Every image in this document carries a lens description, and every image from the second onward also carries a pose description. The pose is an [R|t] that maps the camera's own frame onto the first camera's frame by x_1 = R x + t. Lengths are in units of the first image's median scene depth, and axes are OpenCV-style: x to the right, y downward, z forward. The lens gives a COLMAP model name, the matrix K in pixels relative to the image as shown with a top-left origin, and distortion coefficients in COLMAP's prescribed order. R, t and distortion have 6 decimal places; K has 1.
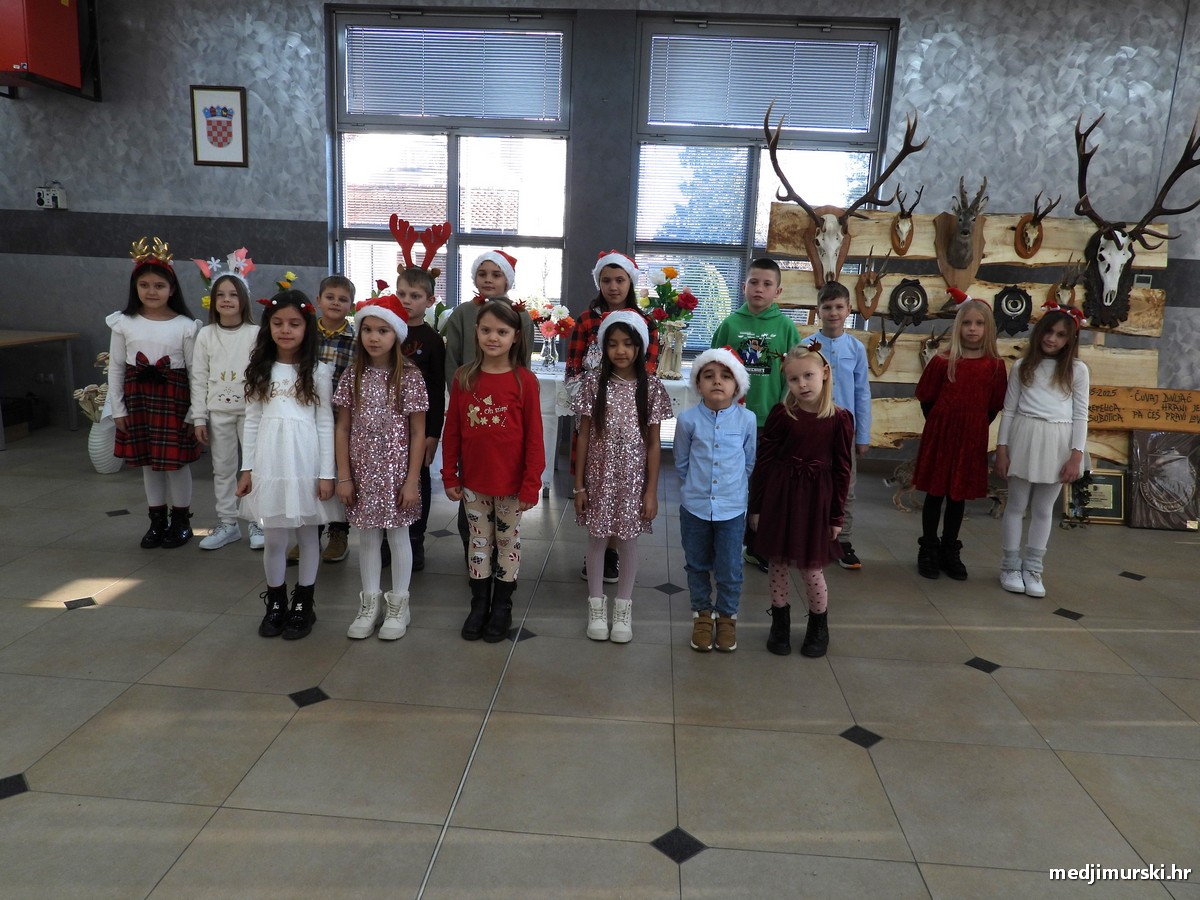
lens RADIAL K [[861.3, 0, 605.2], [0, 861.3, 449.2], [0, 0, 1]] dist [-0.018879, 0.007546]
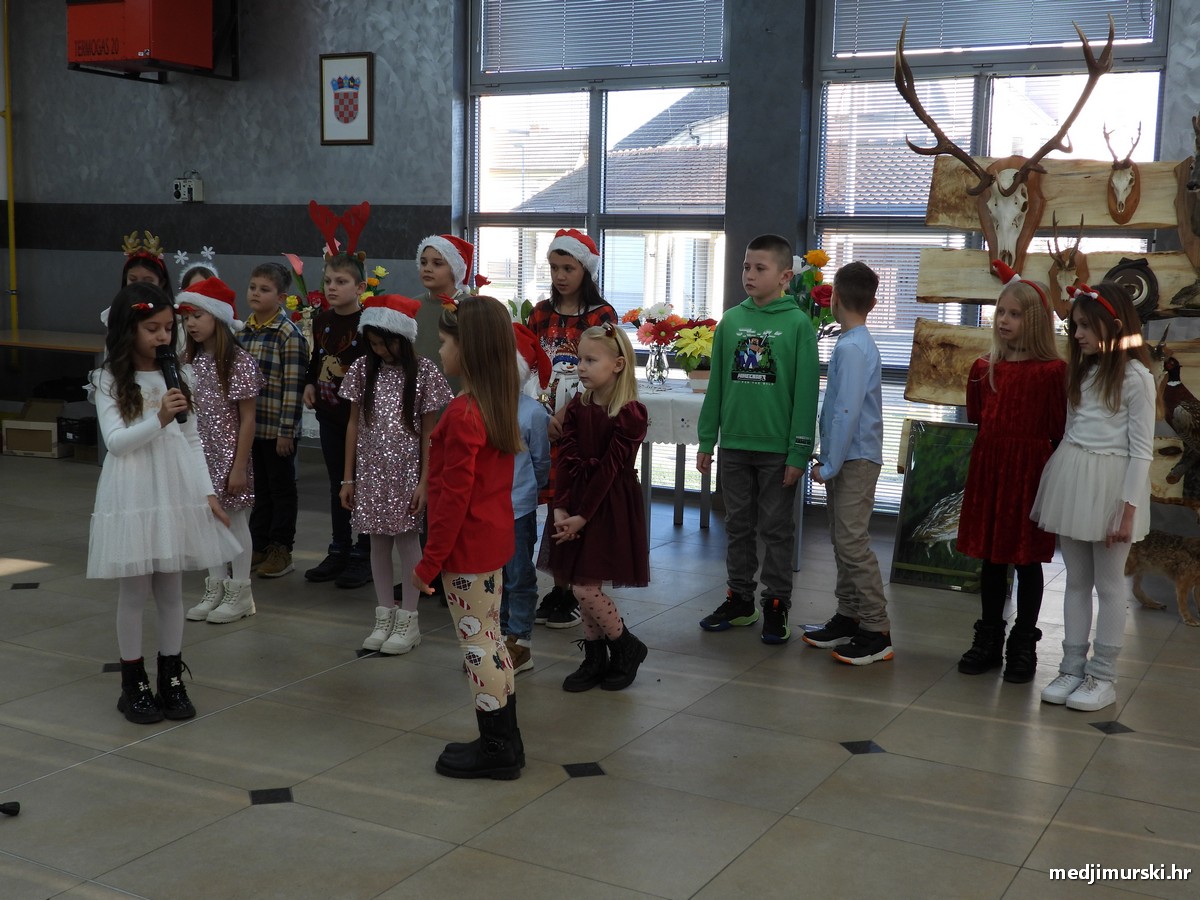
lens RADIAL K [[1443.5, 0, 606.2], [0, 1443.5, 448.1], [0, 0, 1]] dist [-0.005175, 0.000000]
pose [[0.902725, 0.034802, -0.428807, 0.407669], [-0.072120, 0.994860, -0.071085, 0.049931], [0.424129, 0.095095, 0.900595, -0.145186]]
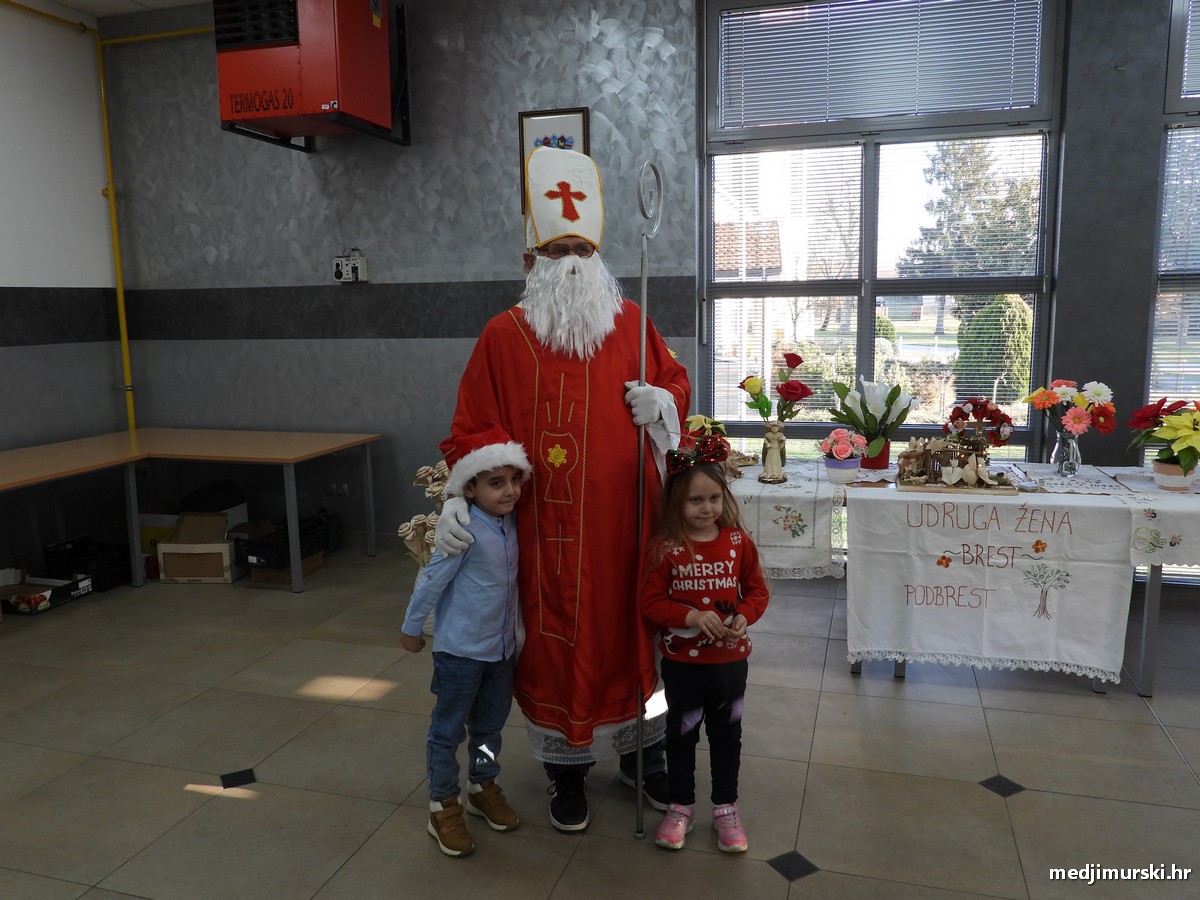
lens RADIAL K [[927.4, 0, 603.1], [0, 927.4, 449.2], [0, 0, 1]] dist [-0.015320, 0.003350]
pose [[0.971998, -0.023802, -0.233780, -0.222299], [0.010033, 0.998153, -0.059910, -0.071420], [0.234774, 0.055887, 0.970442, 0.224332]]
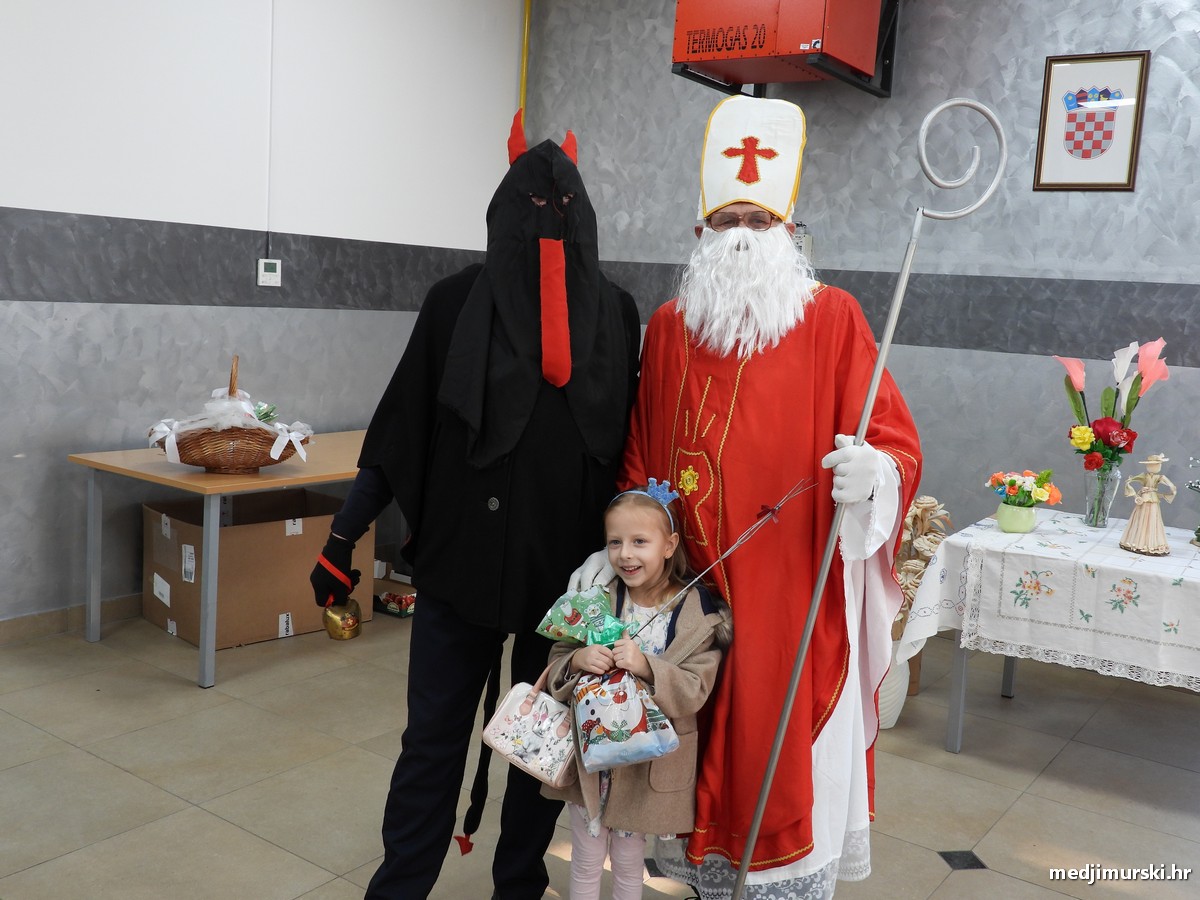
lens RADIAL K [[1160.1, 0, 602.6], [0, 1160.1, 449.0], [0, 0, 1]] dist [-0.001751, 0.000000]
pose [[0.847090, 0.077154, -0.525819, -0.303808], [-0.131576, 0.989050, -0.066842, -0.068553], [0.514904, 0.125807, 0.847966, 0.207630]]
